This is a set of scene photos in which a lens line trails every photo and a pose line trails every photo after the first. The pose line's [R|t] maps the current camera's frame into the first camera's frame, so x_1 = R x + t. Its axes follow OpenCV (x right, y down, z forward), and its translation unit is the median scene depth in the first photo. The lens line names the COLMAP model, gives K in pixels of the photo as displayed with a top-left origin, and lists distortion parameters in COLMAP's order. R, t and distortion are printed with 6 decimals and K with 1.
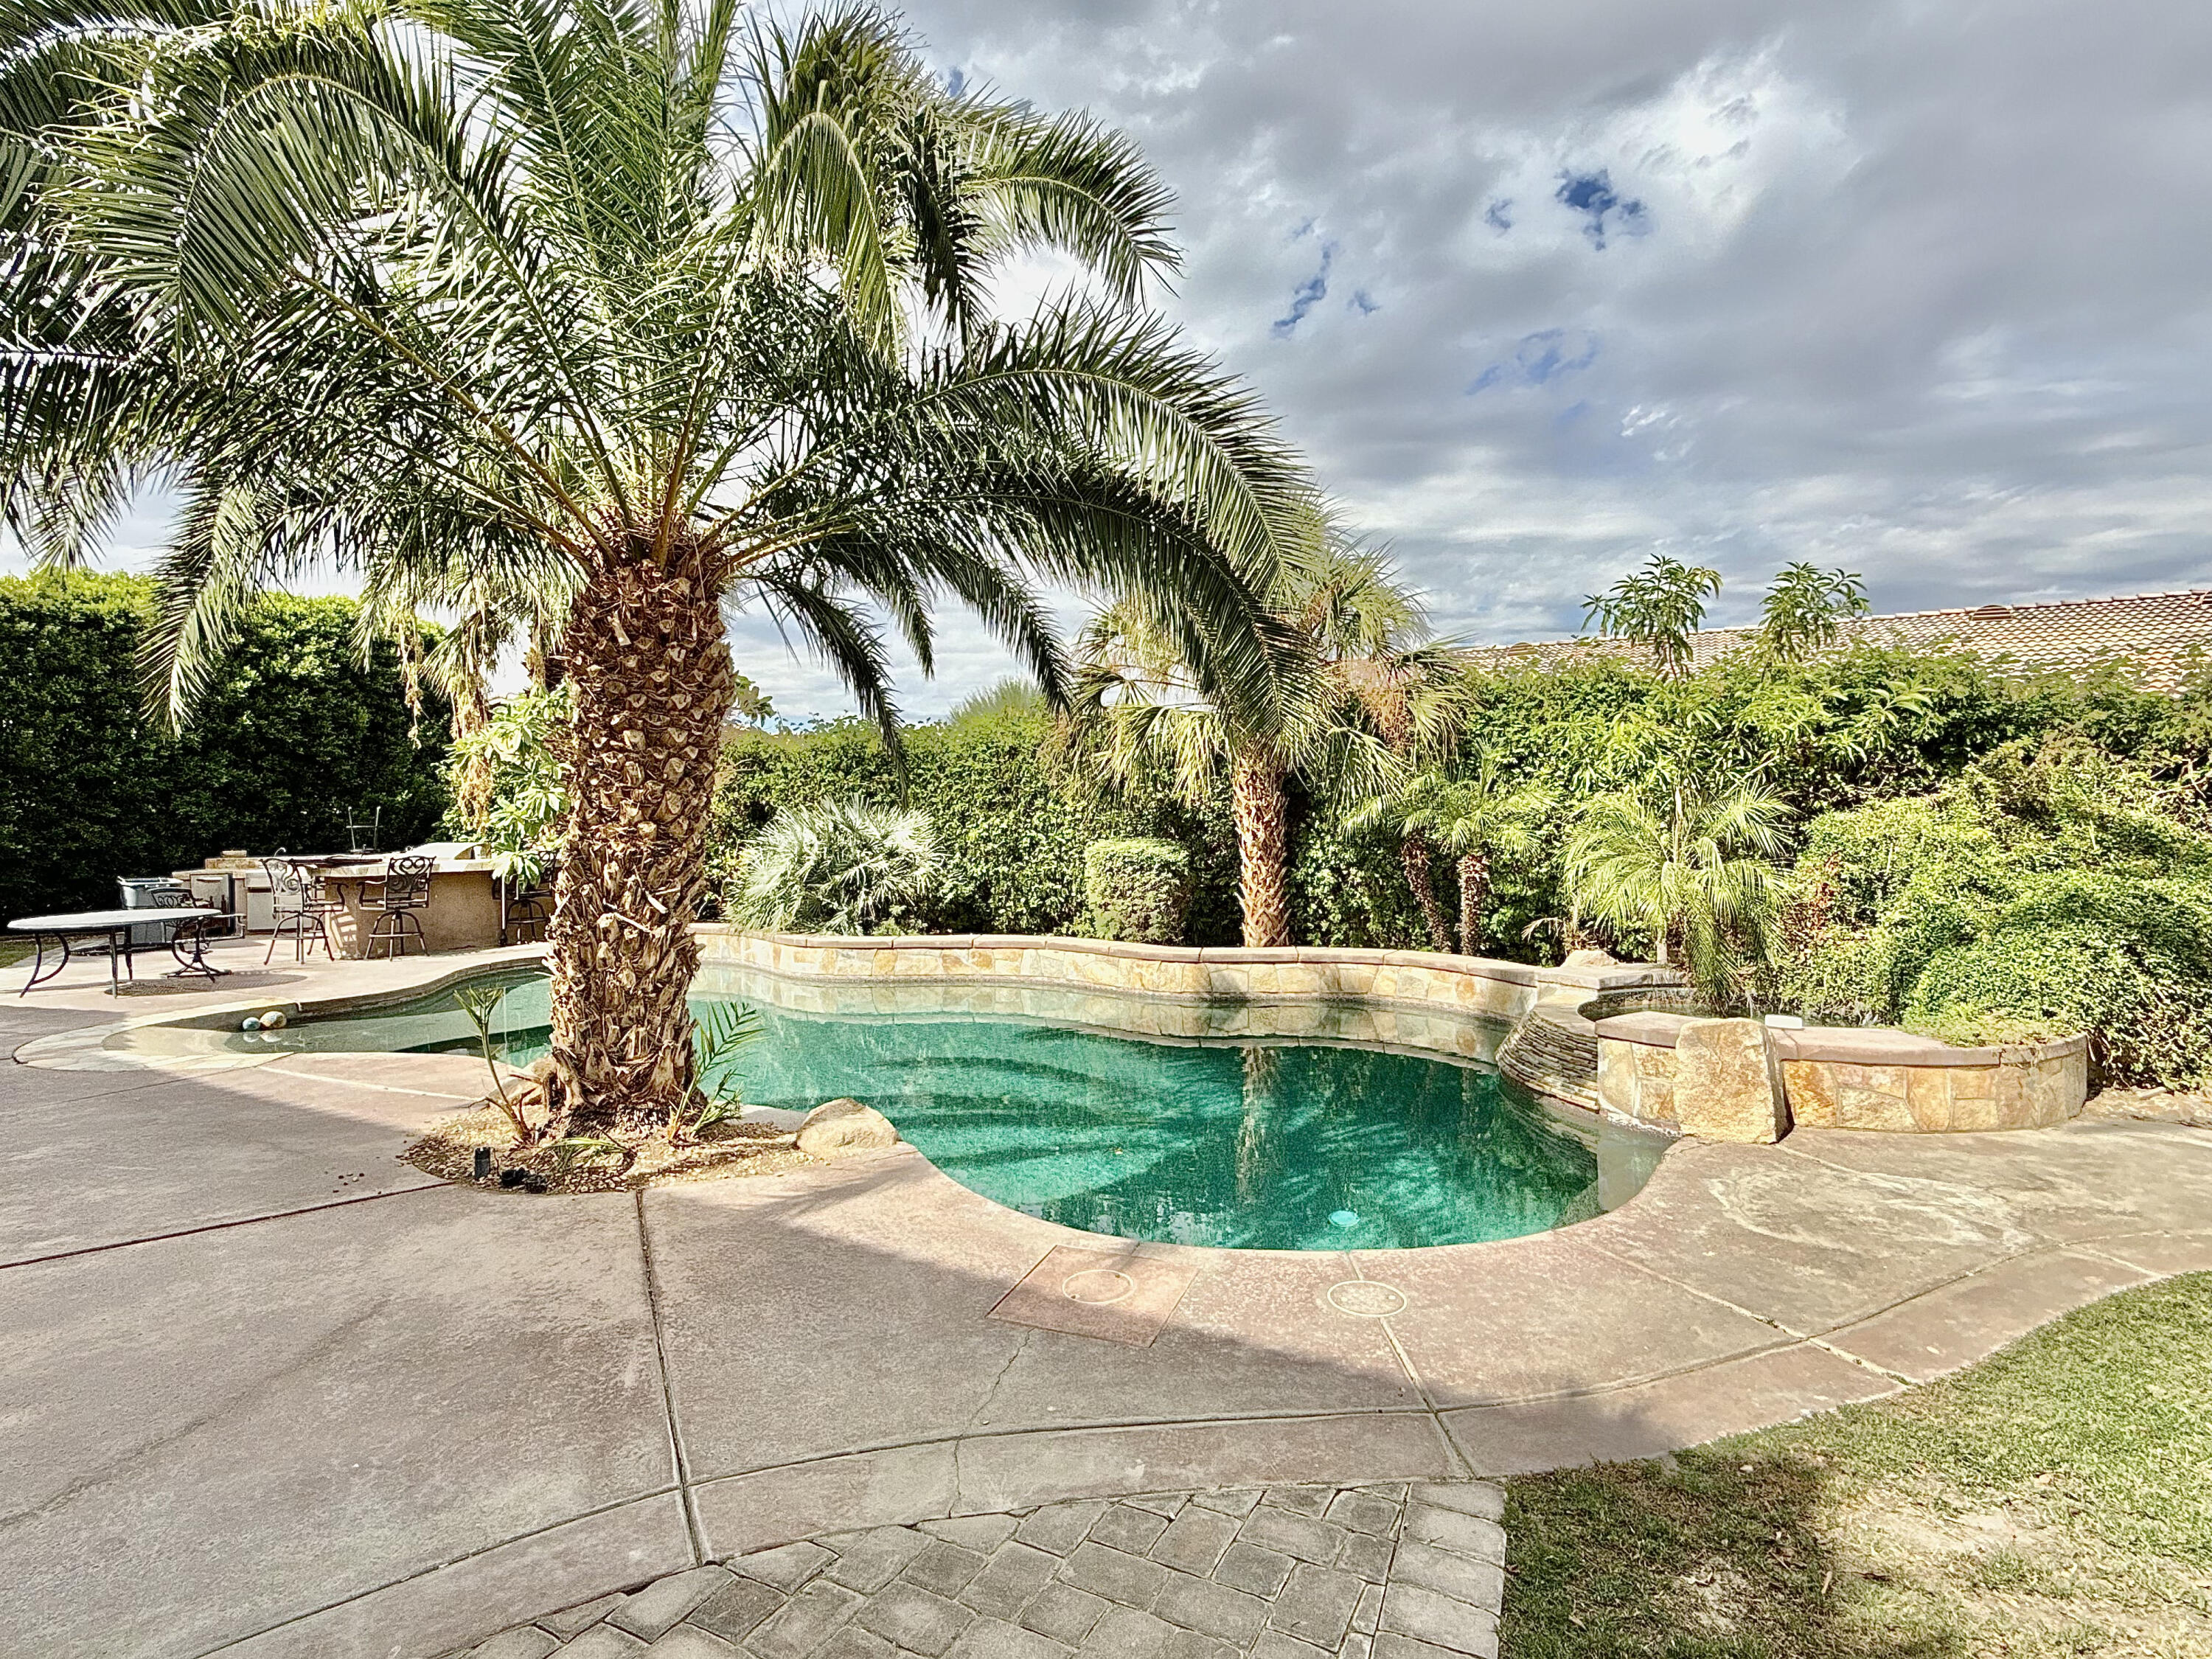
lens RADIAL K [[1079.5, 0, 1107.6], [0, 1079.5, 836.9], [0, 0, 1]] dist [-0.003347, 0.002101]
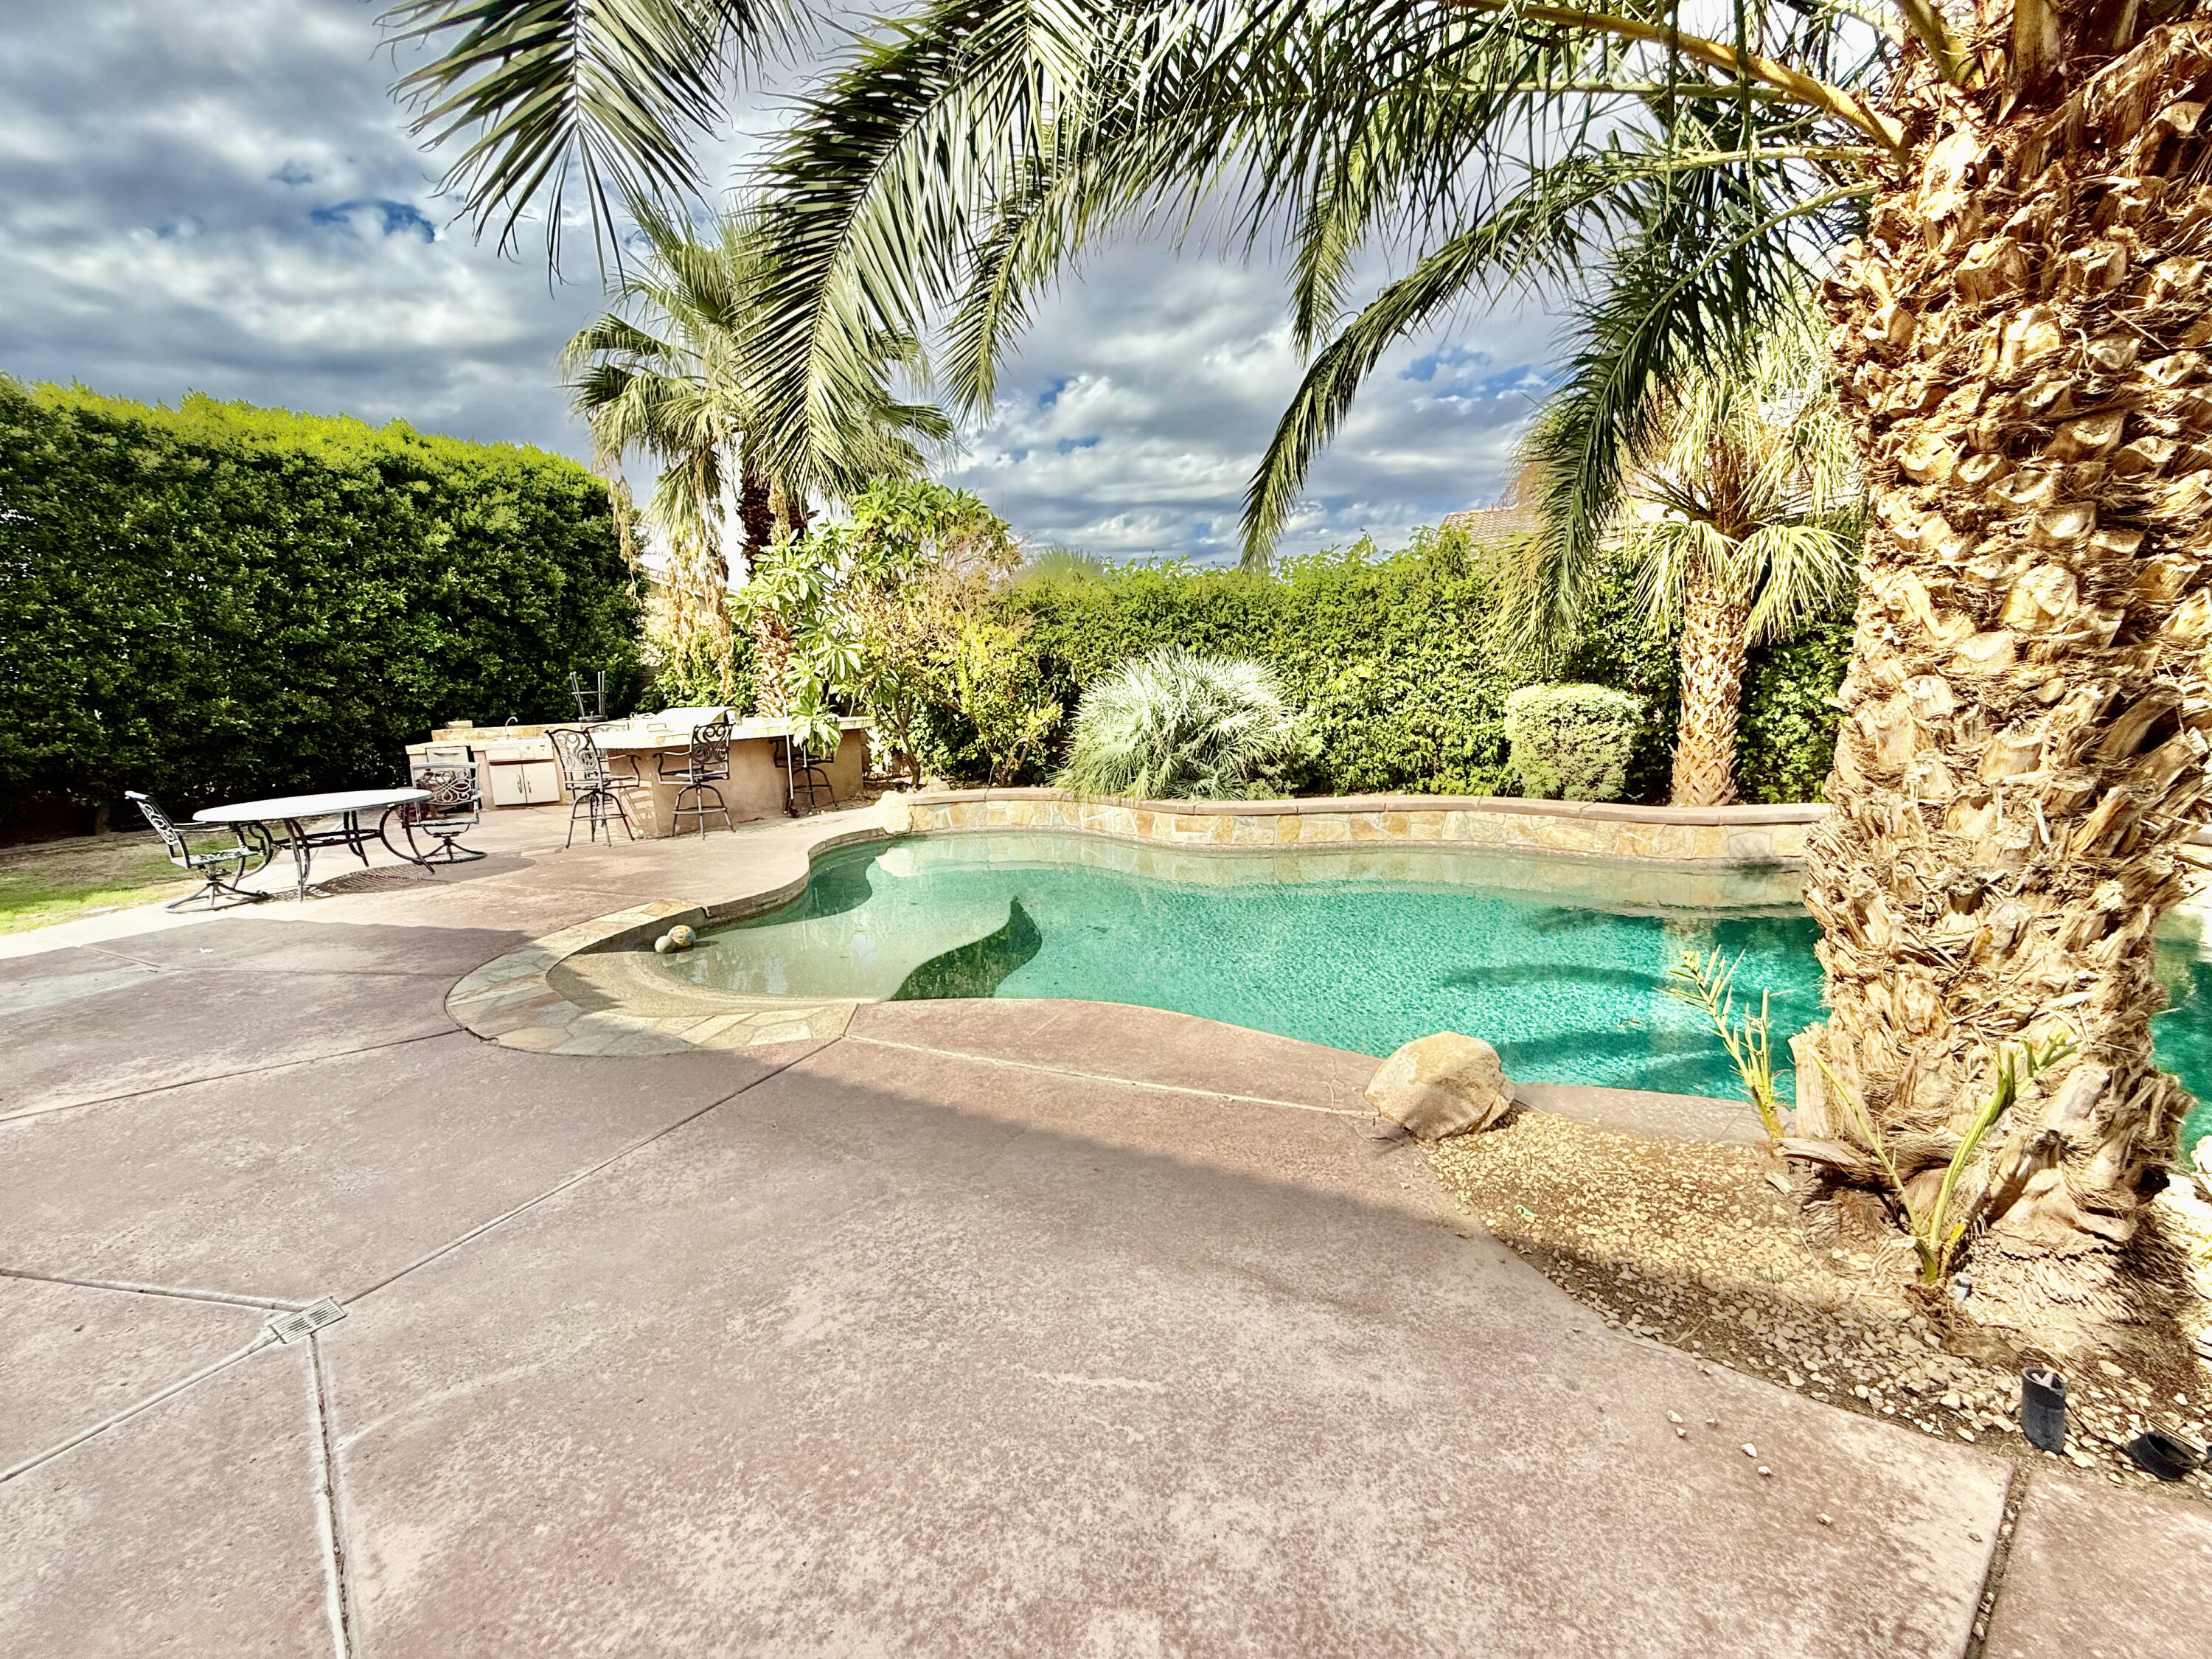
lens RADIAL K [[887.2, 0, 1106.1], [0, 887.2, 829.1], [0, 0, 1]] dist [0.001763, 0.000335]
pose [[0.998895, -0.027371, 0.038200, -0.363545], [0.021274, 0.988186, 0.151774, 0.000011], [-0.041903, -0.150793, 0.987677, 0.259749]]
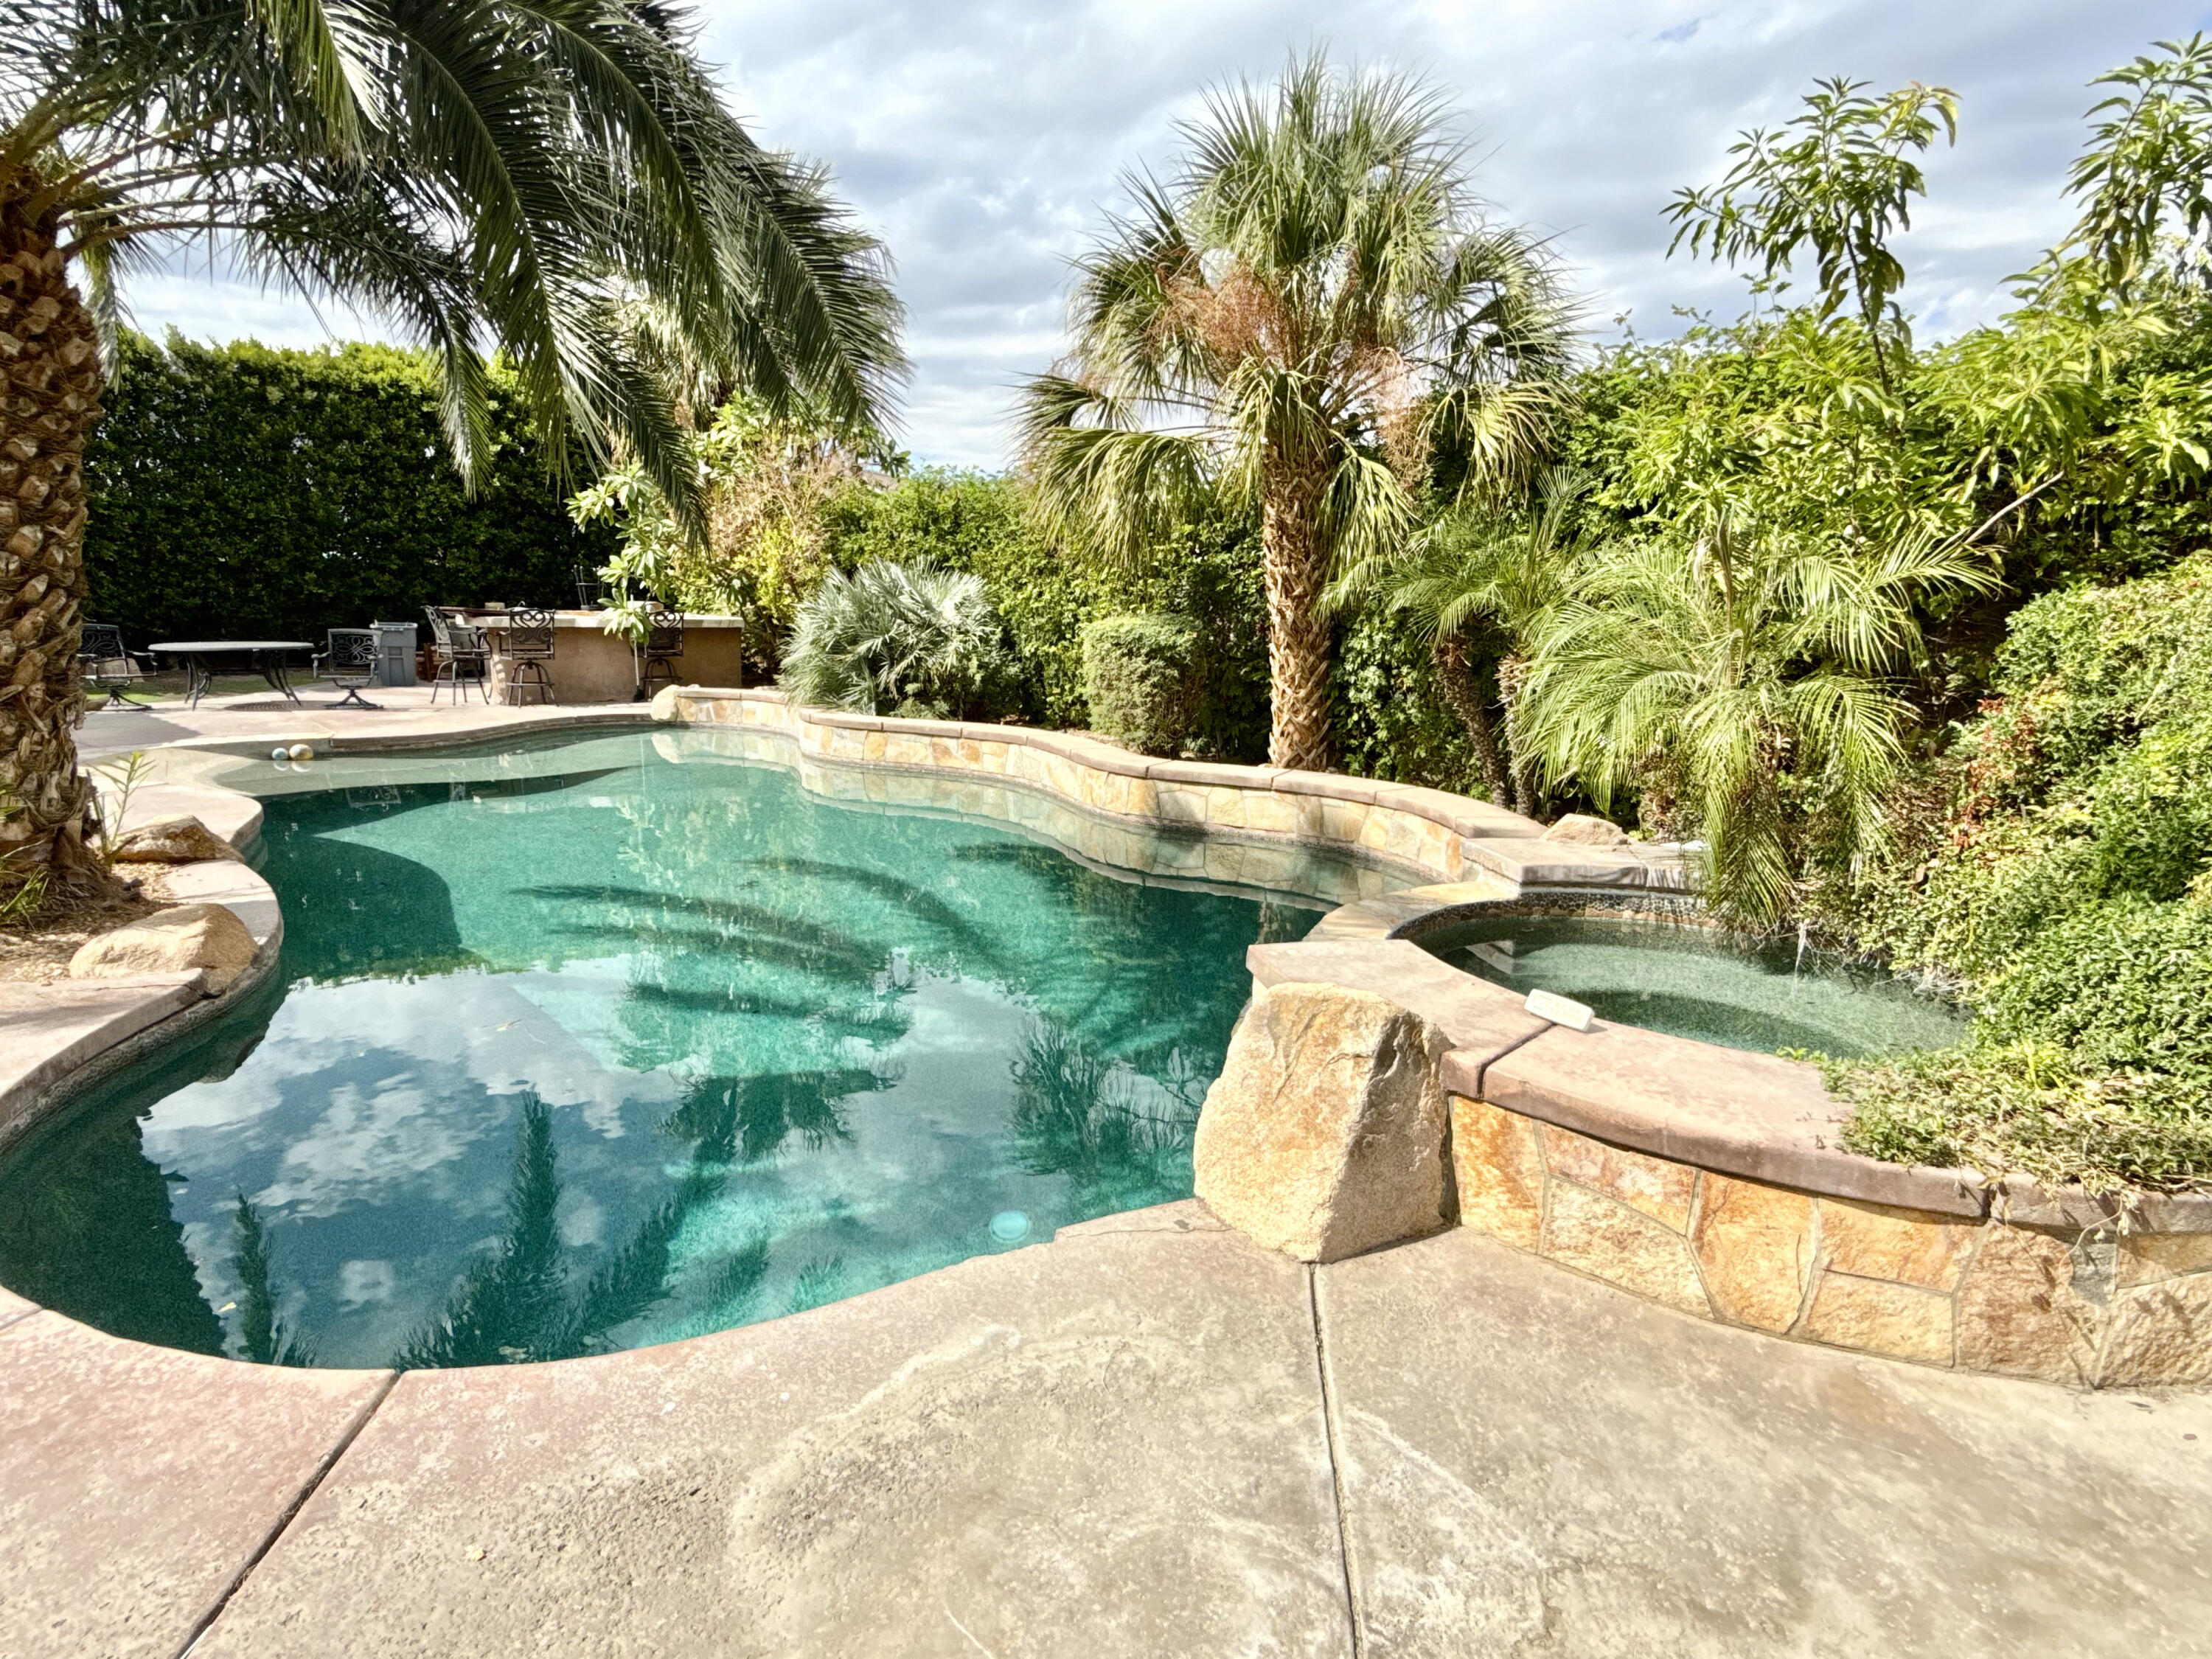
lens RADIAL K [[1079.5, 0, 1107.0], [0, 1079.5, 829.4], [0, 0, 1]] dist [-0.003347, 0.002101]
pose [[0.922964, 0.109325, -0.369034, 0.288575], [-0.039753, 0.980761, 0.191122, 0.005553], [0.382828, -0.161729, 0.909553, 0.238873]]
